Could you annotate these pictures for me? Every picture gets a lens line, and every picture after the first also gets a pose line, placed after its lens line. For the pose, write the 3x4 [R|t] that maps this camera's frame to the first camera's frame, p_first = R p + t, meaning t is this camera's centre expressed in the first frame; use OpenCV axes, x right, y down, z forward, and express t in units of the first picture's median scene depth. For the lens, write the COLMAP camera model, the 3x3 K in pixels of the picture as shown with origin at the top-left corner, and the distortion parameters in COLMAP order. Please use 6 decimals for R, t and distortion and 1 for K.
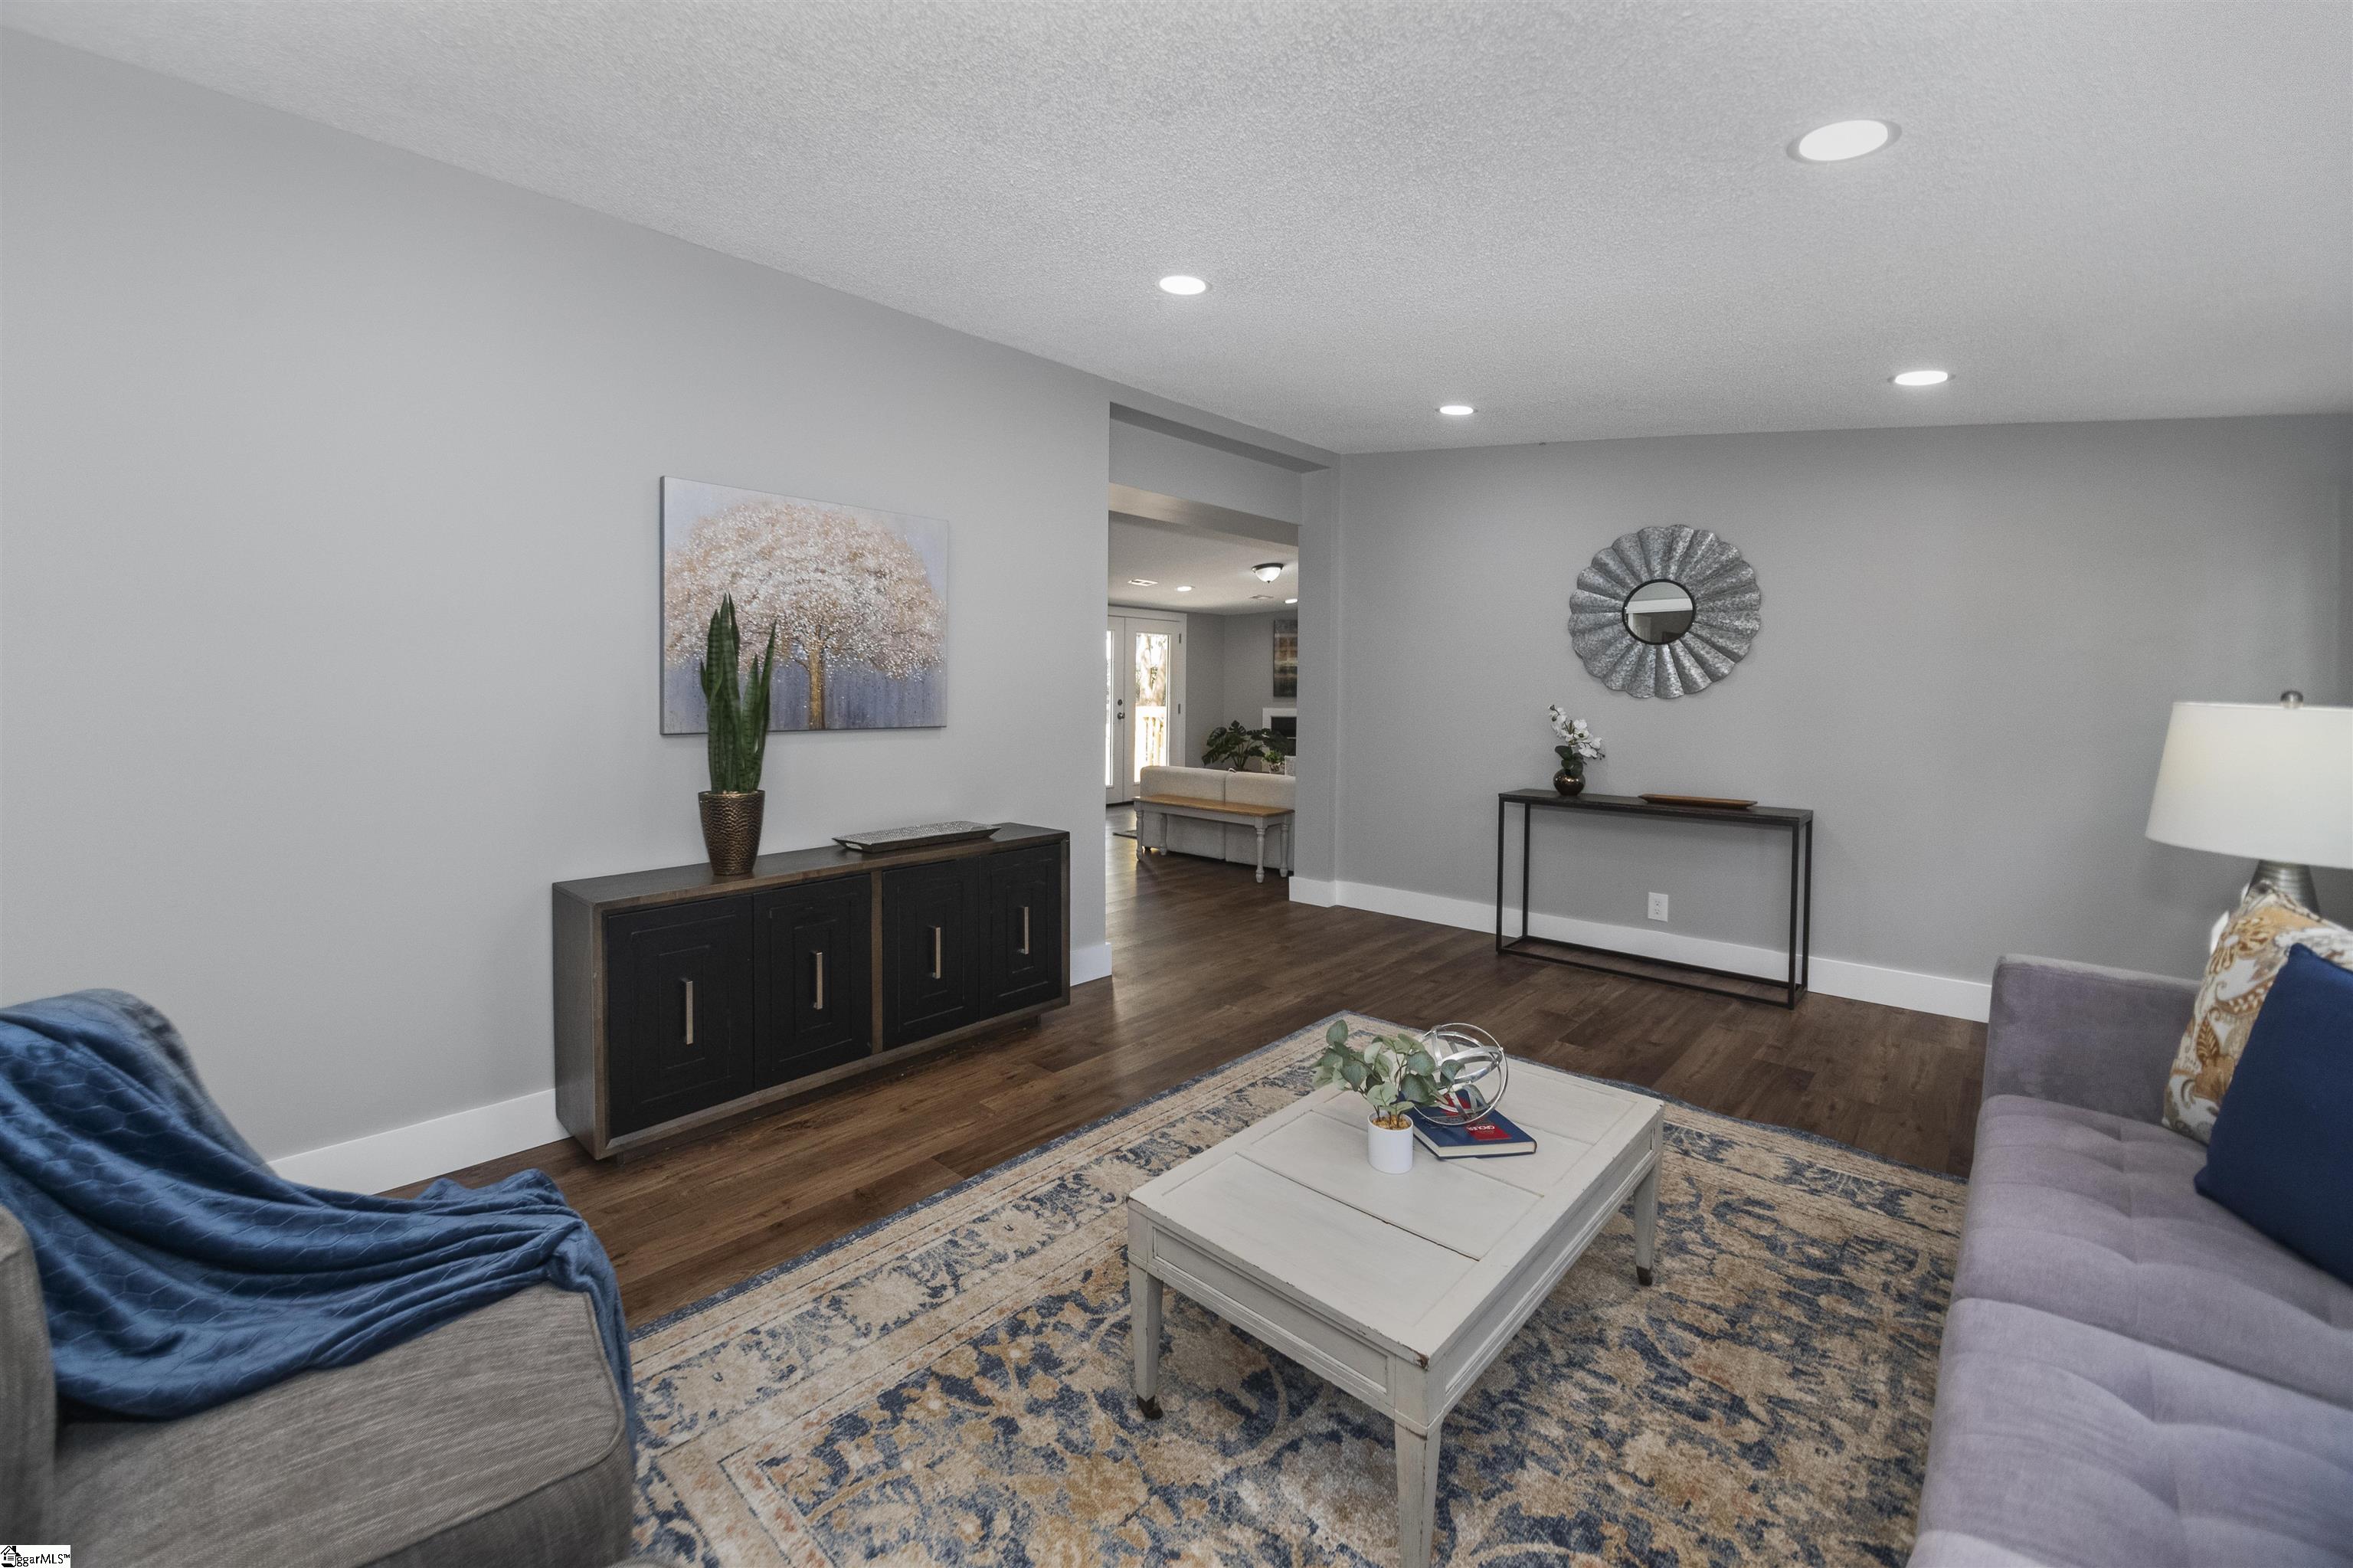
lens RADIAL K [[902.1, 0, 1094.1], [0, 902.1, 721.5], [0, 0, 1]] dist [-0.011394, -0.001469]
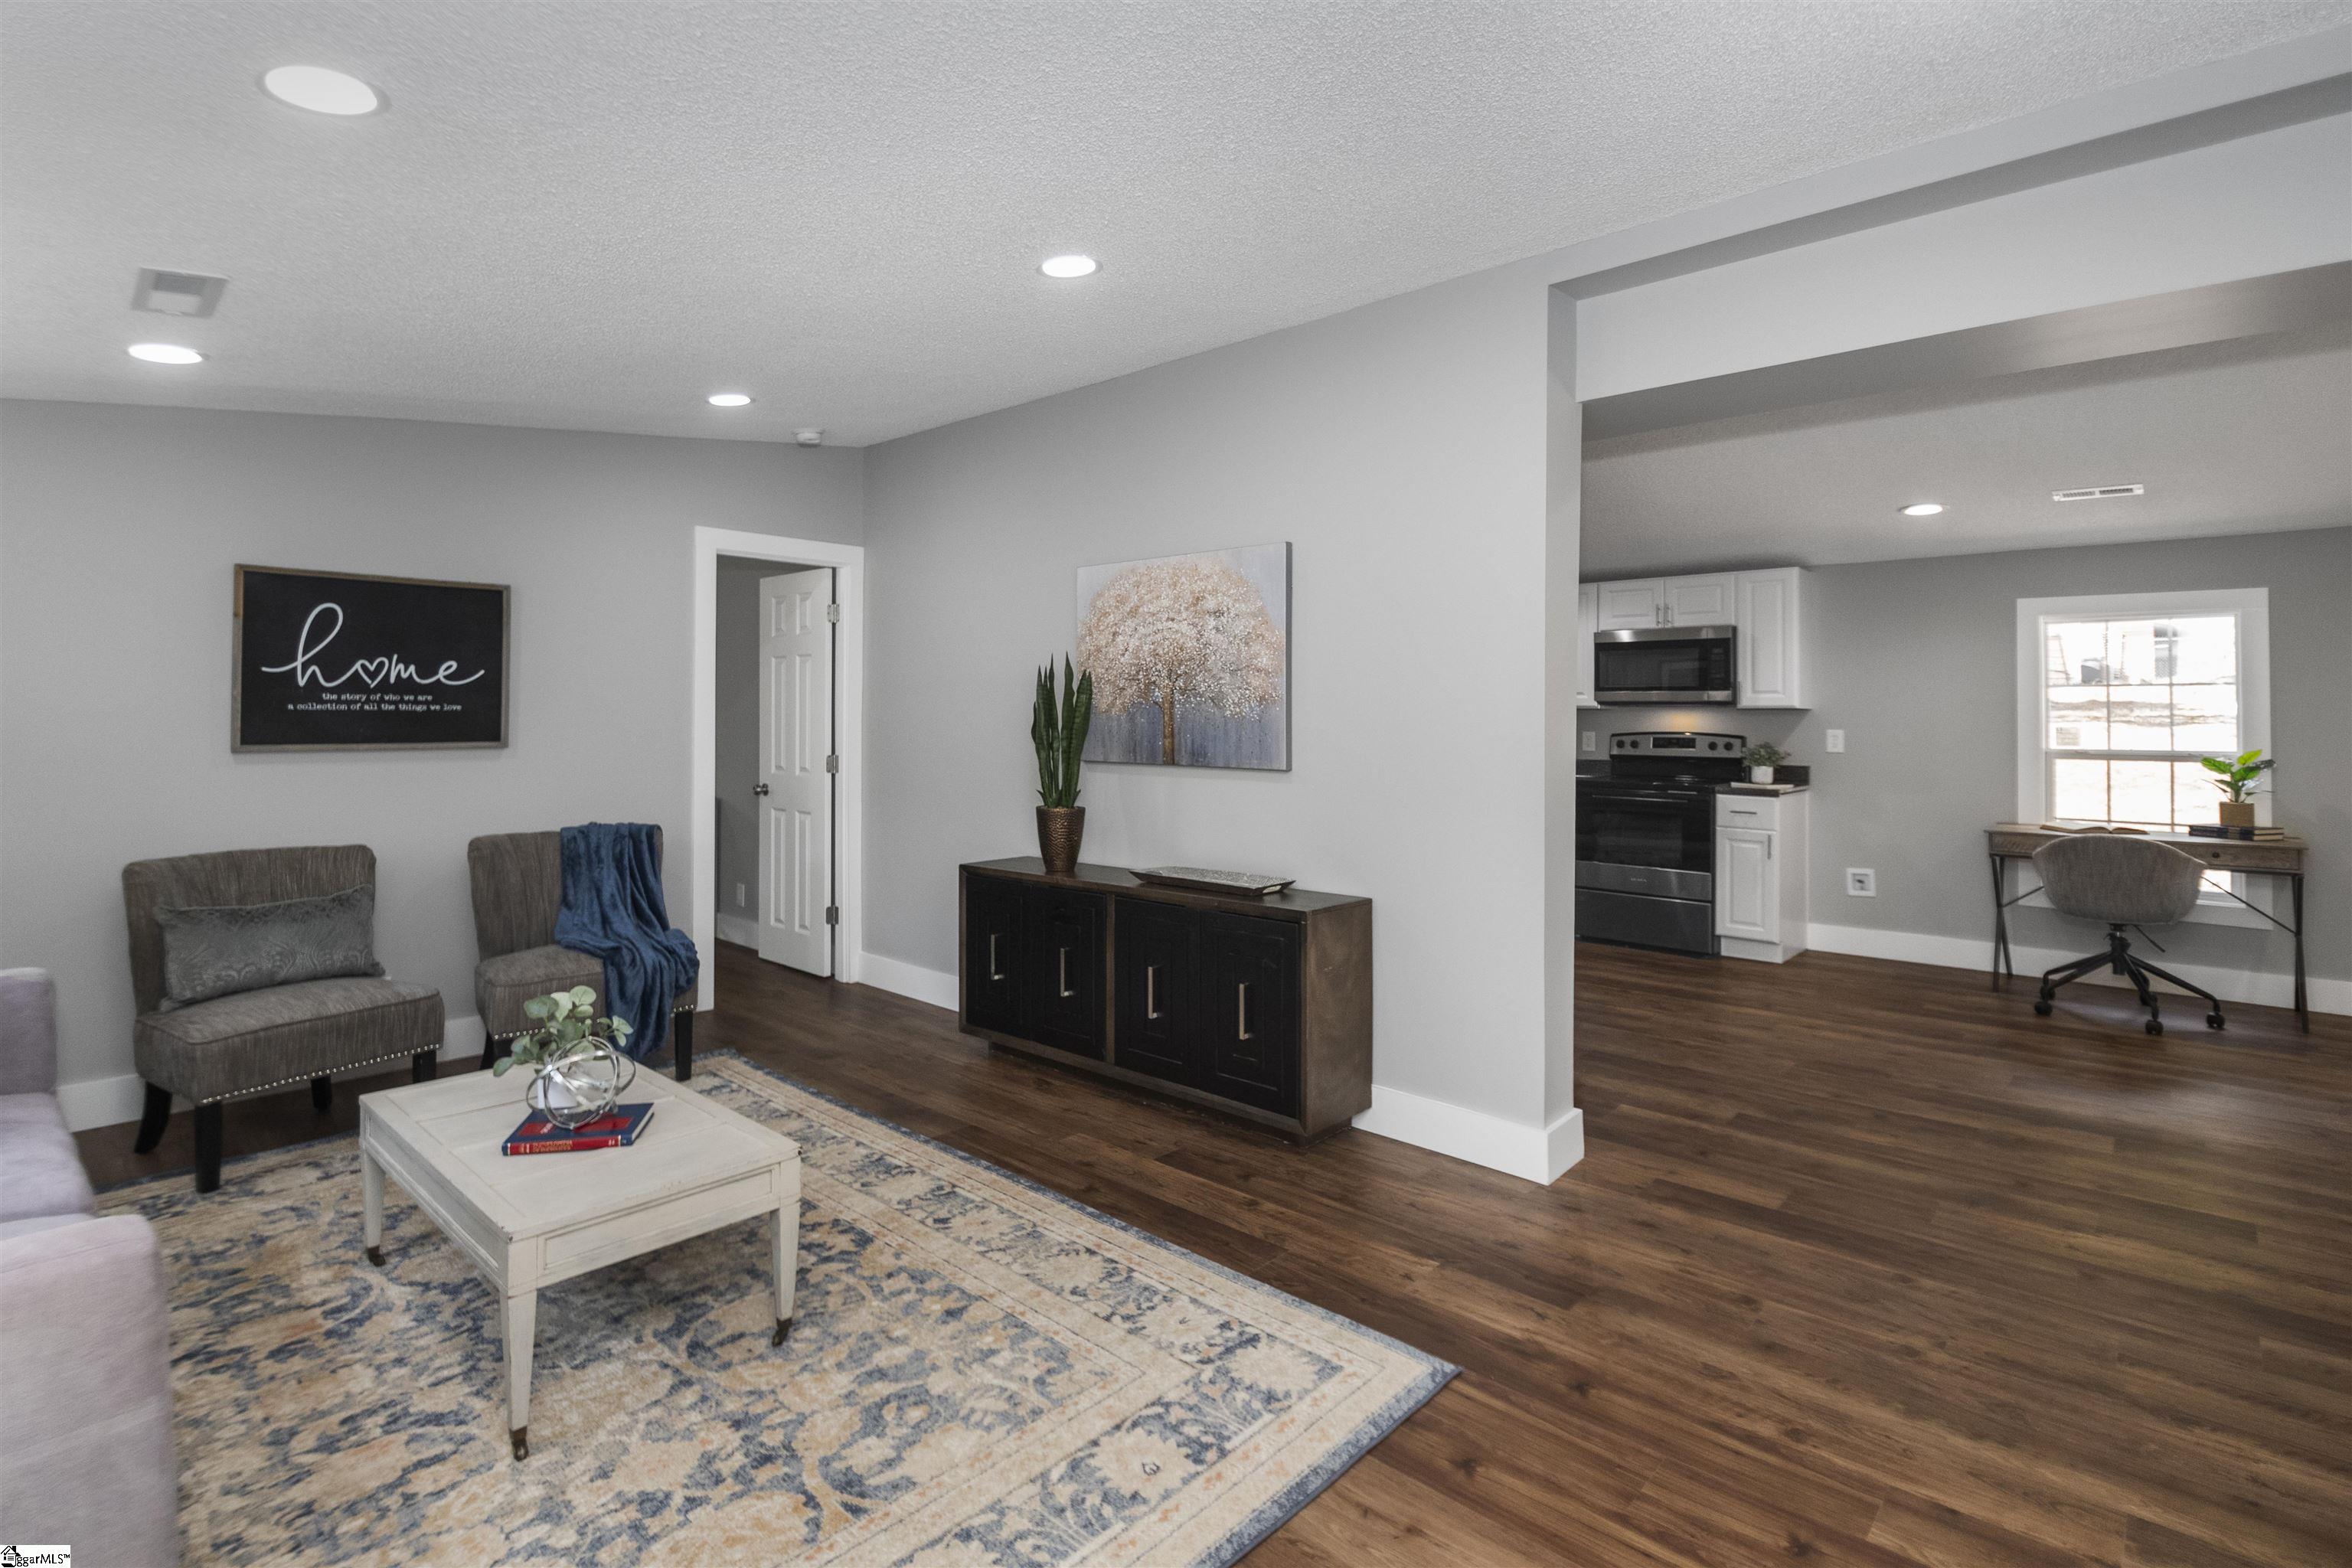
lens RADIAL K [[1082.8, 0, 1190.5], [0, 1082.8, 717.6], [0, 0, 1]] dist [-0.001985, -0.004321]
pose [[0.100620, -0.009169, -0.994883, 1.403480], [-0.047146, 0.998790, -0.013973, -0.042995], [0.993807, 0.048311, 0.100066, 1.250590]]
